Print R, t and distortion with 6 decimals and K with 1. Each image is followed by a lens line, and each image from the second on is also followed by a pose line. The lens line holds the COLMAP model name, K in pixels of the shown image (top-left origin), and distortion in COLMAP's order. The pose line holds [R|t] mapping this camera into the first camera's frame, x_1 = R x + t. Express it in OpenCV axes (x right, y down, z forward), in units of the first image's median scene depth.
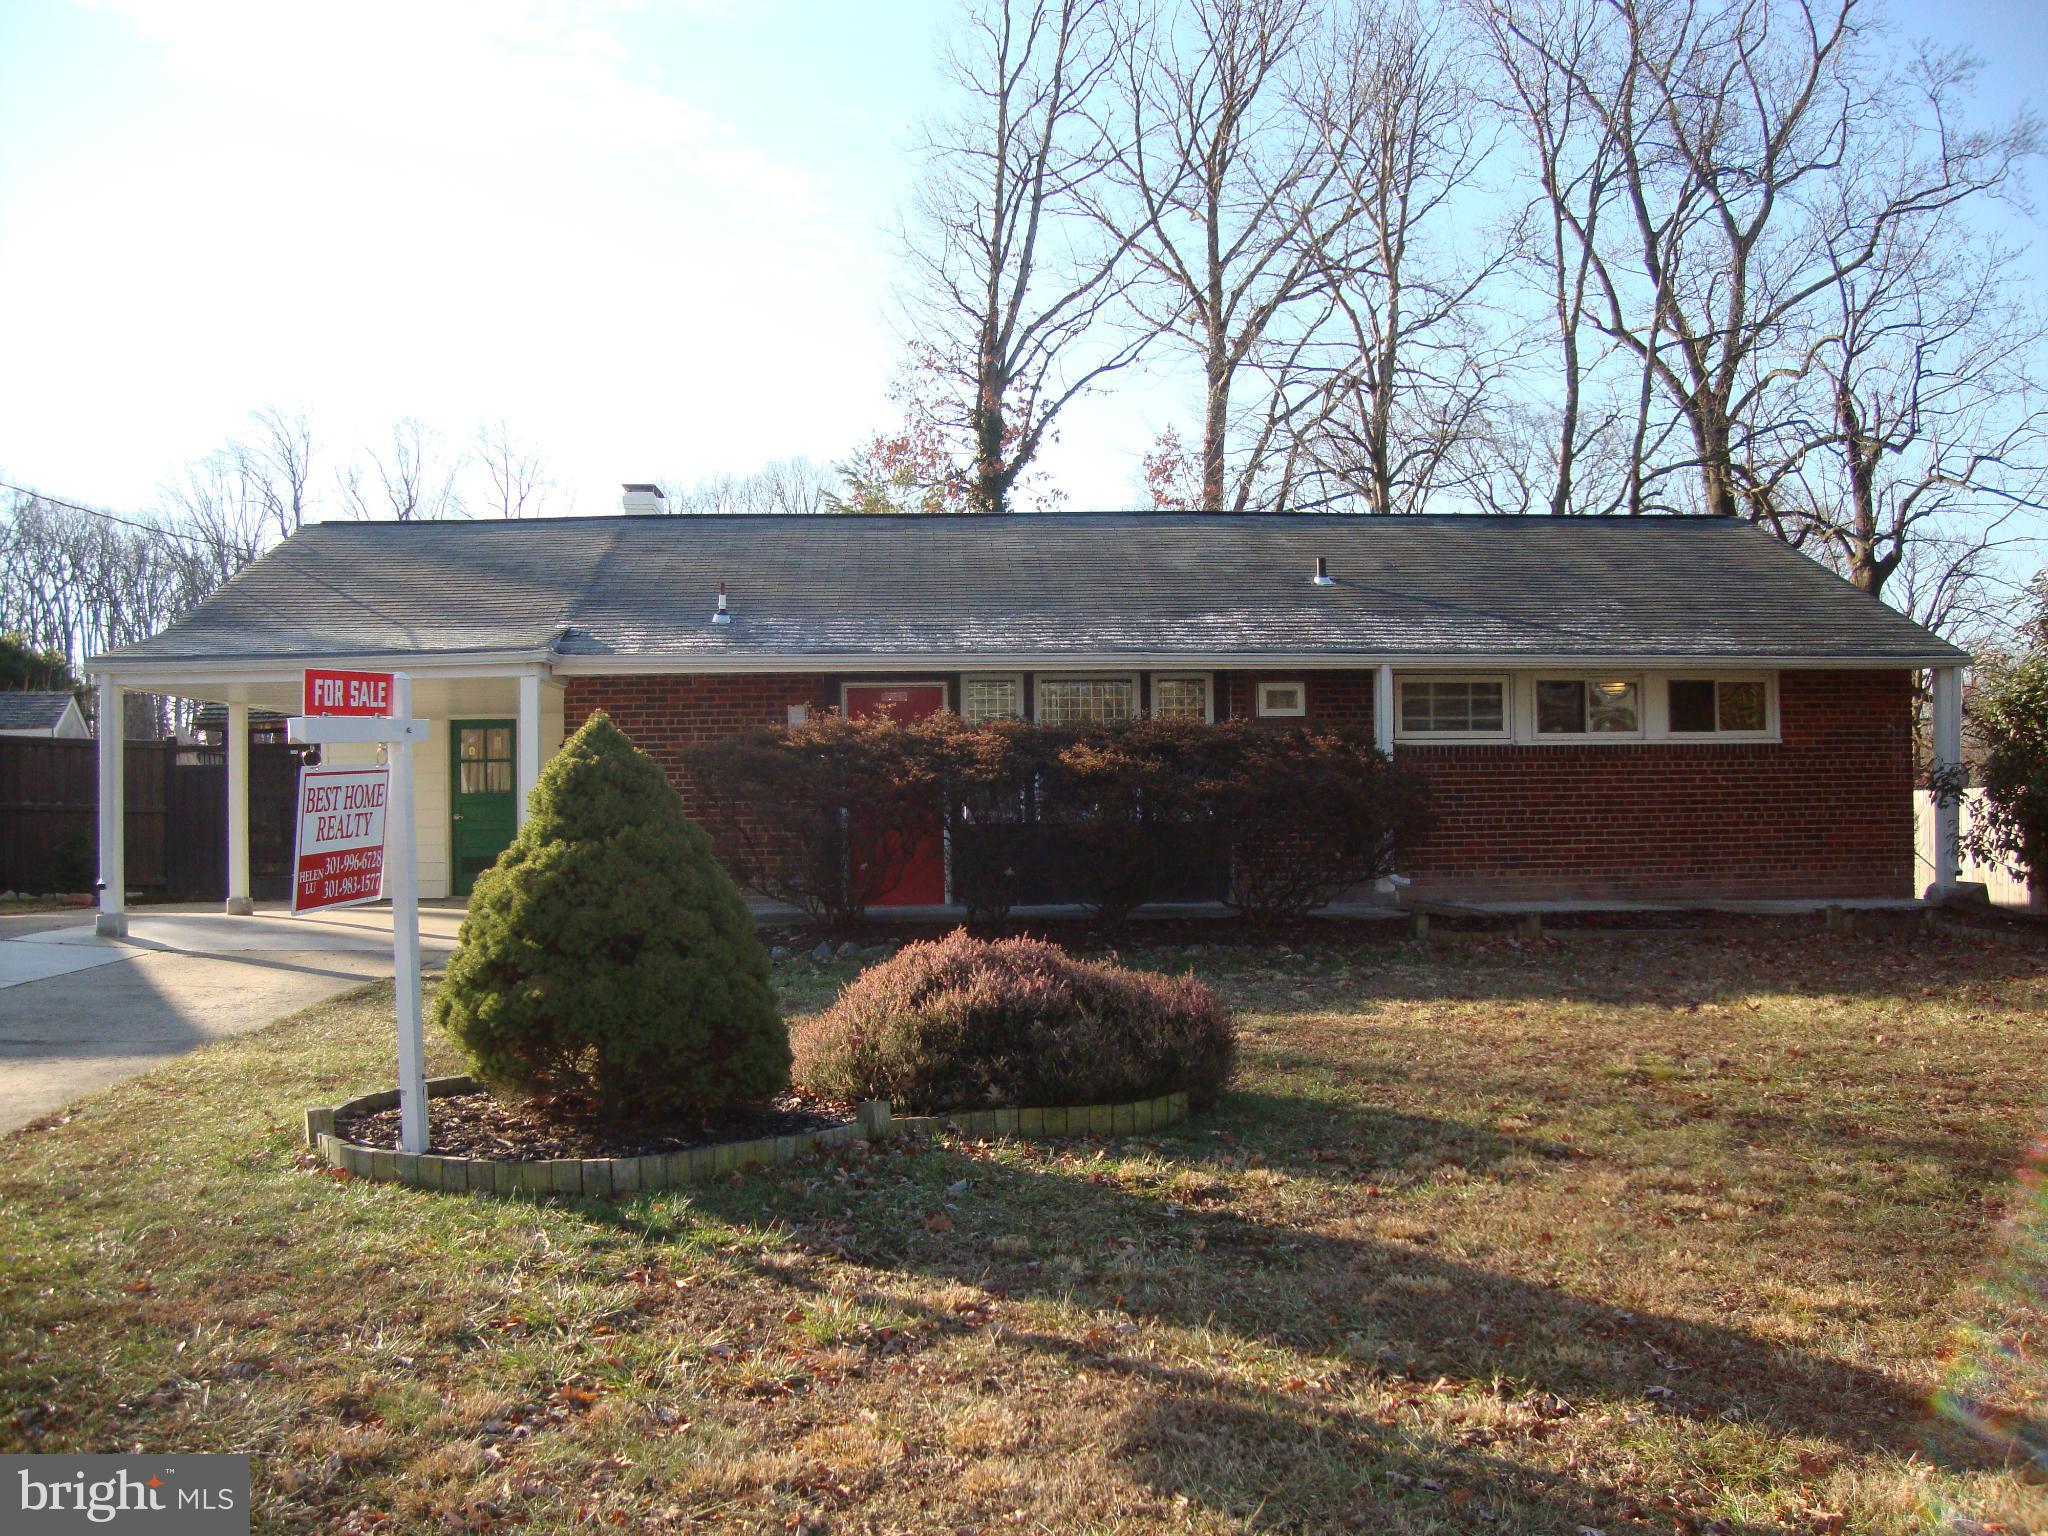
lens RADIAL K [[1817.5, 0, 1026.1], [0, 1817.5, 791.5], [0, 0, 1]] dist [-0.204445, 0.204481]
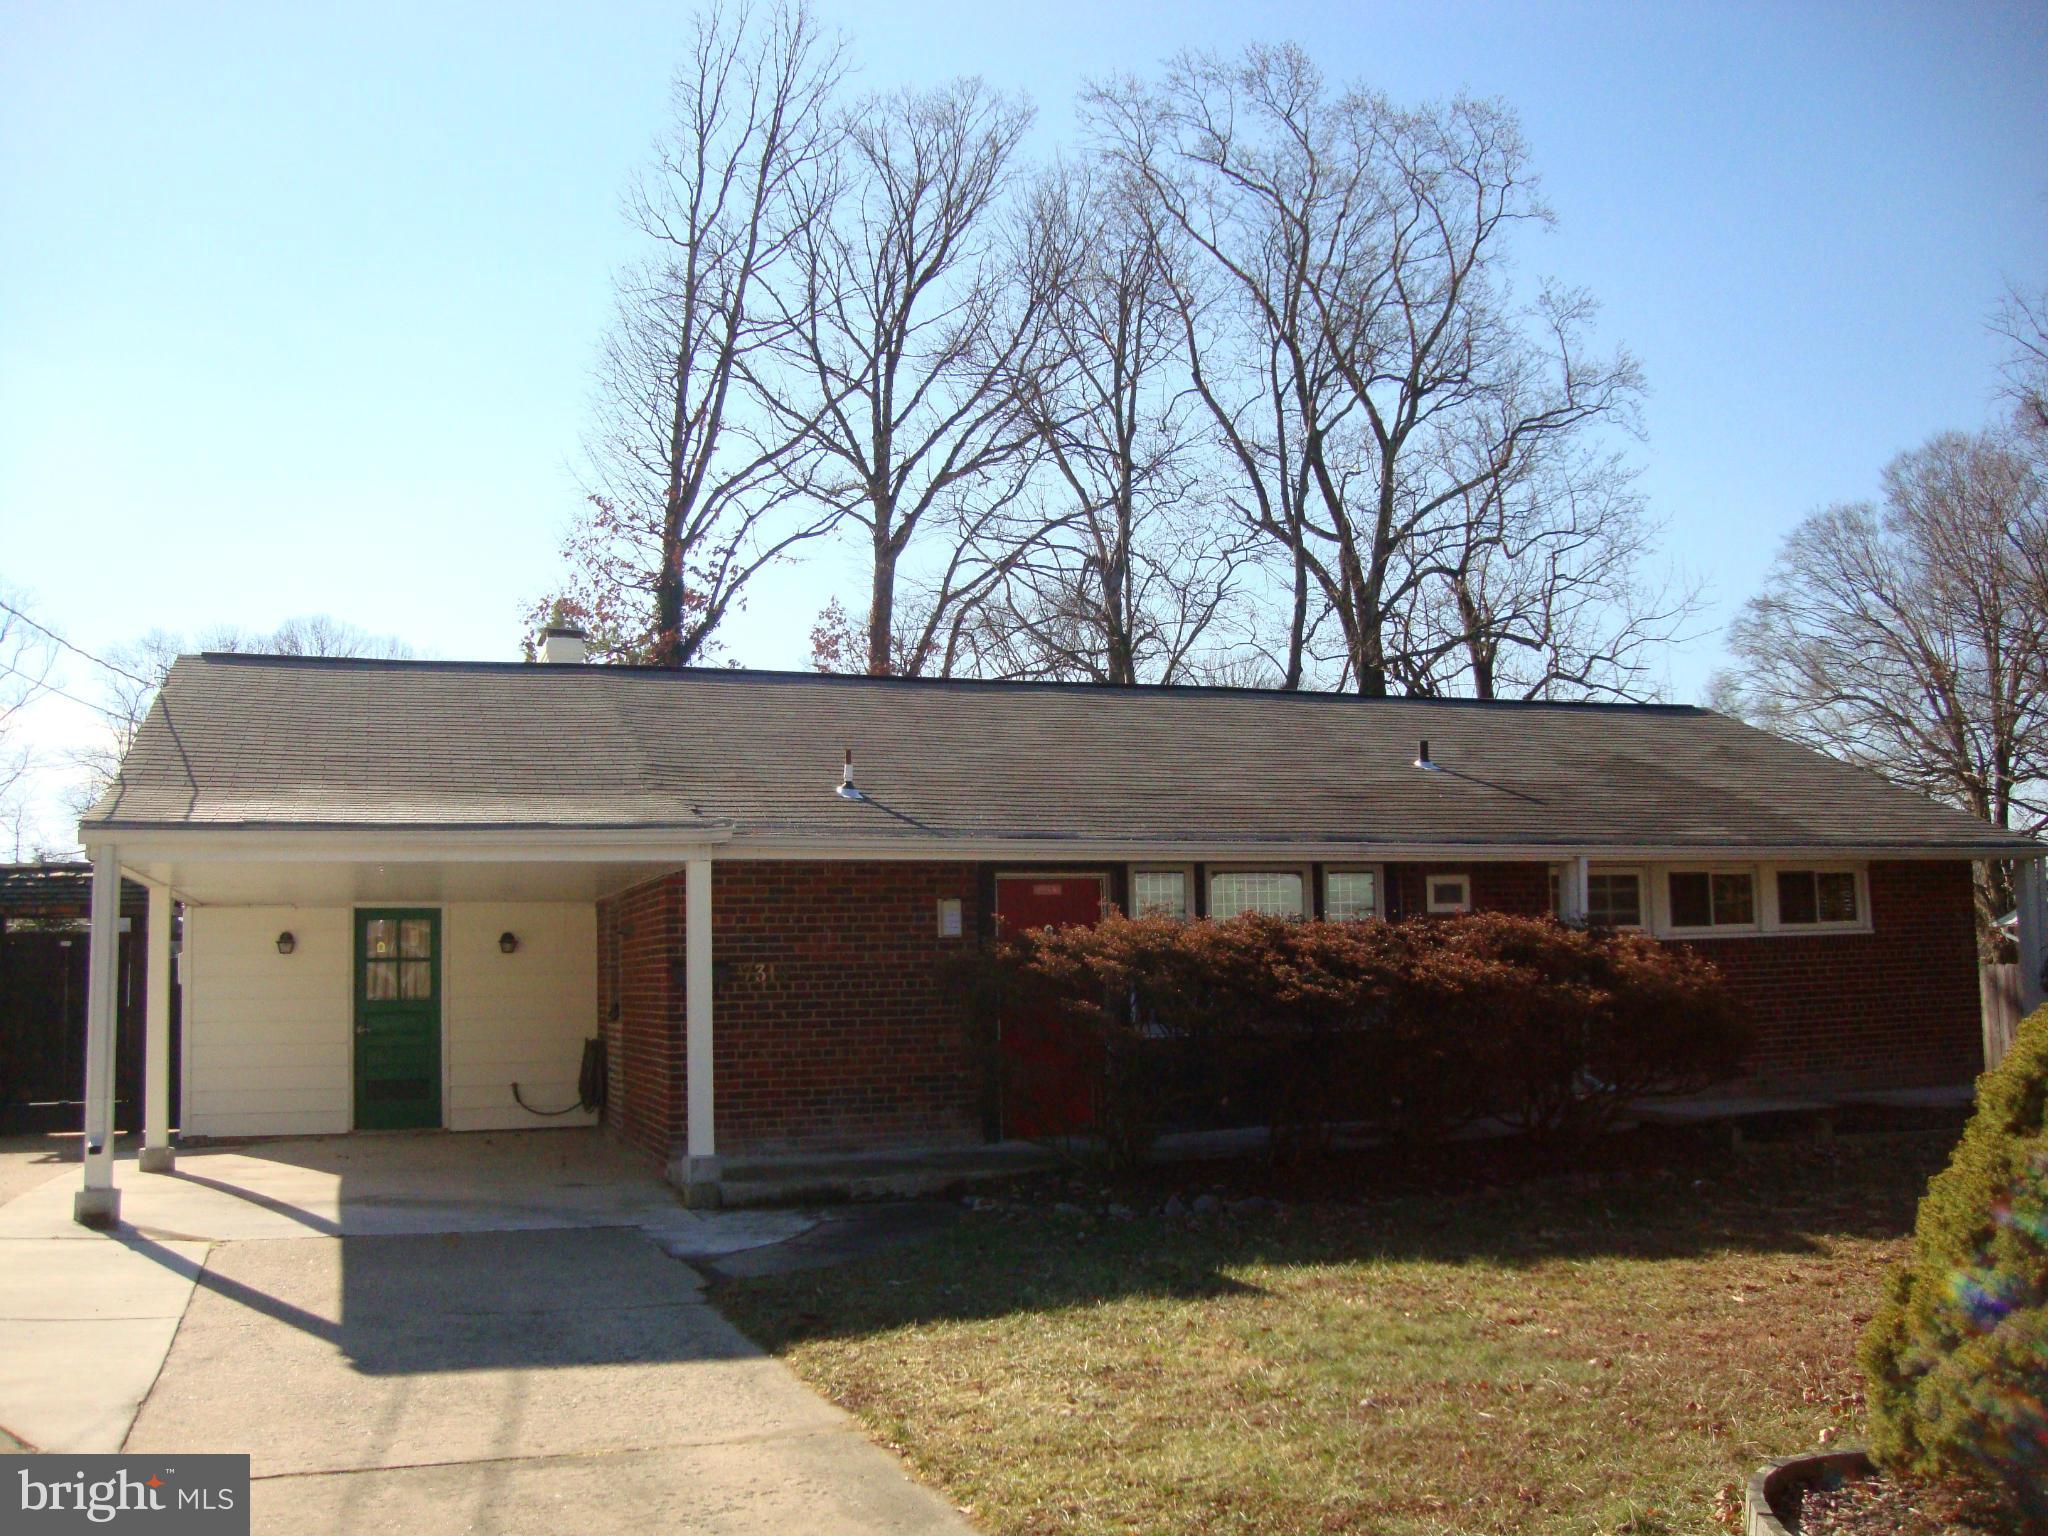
lens RADIAL K [[1817.5, 0, 1026.1], [0, 1817.5, 791.5], [0, 0, 1]] dist [-0.204445, 0.204481]
pose [[0.955553, 0.020631, 0.294096, -0.120996], [0.008809, 0.995105, -0.098429, -0.005185], [-0.294687, 0.096645, 0.950694, 0.068228]]
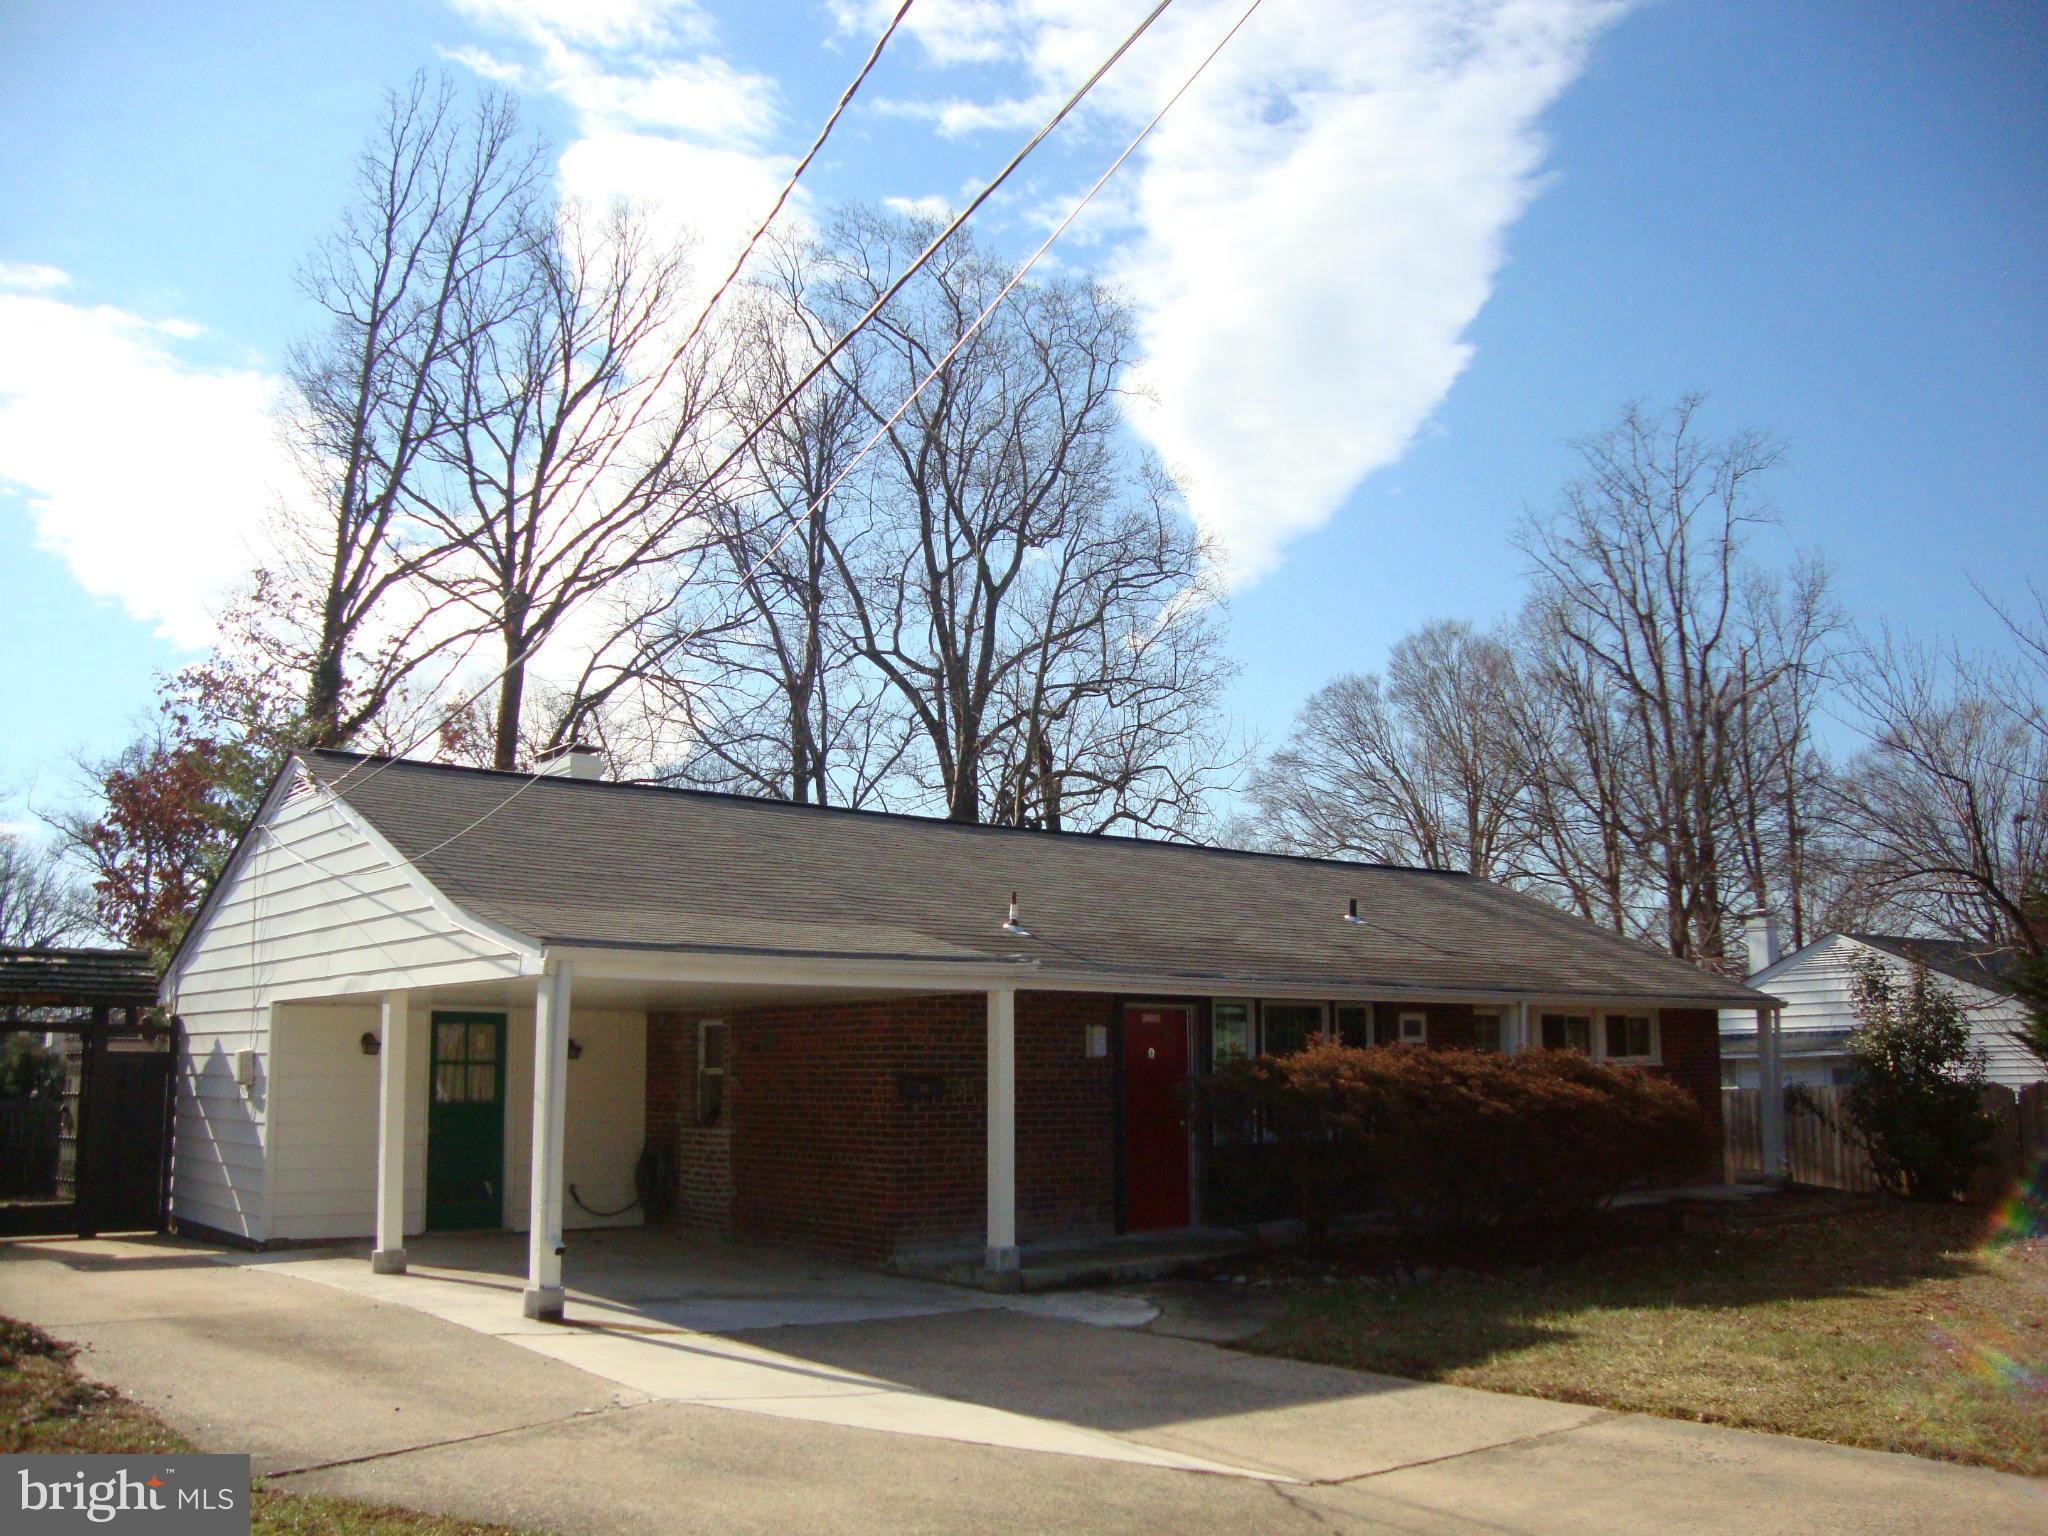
lens RADIAL K [[1817.5, 0, 1026.1], [0, 1817.5, 791.5], [0, 0, 1]] dist [-0.204445, 0.204481]
pose [[0.806330, 0.100778, 0.582817, -0.261947], [-0.010232, 0.987607, -0.156616, -0.006760], [-0.591377, 0.120321, 0.797368, 0.083151]]
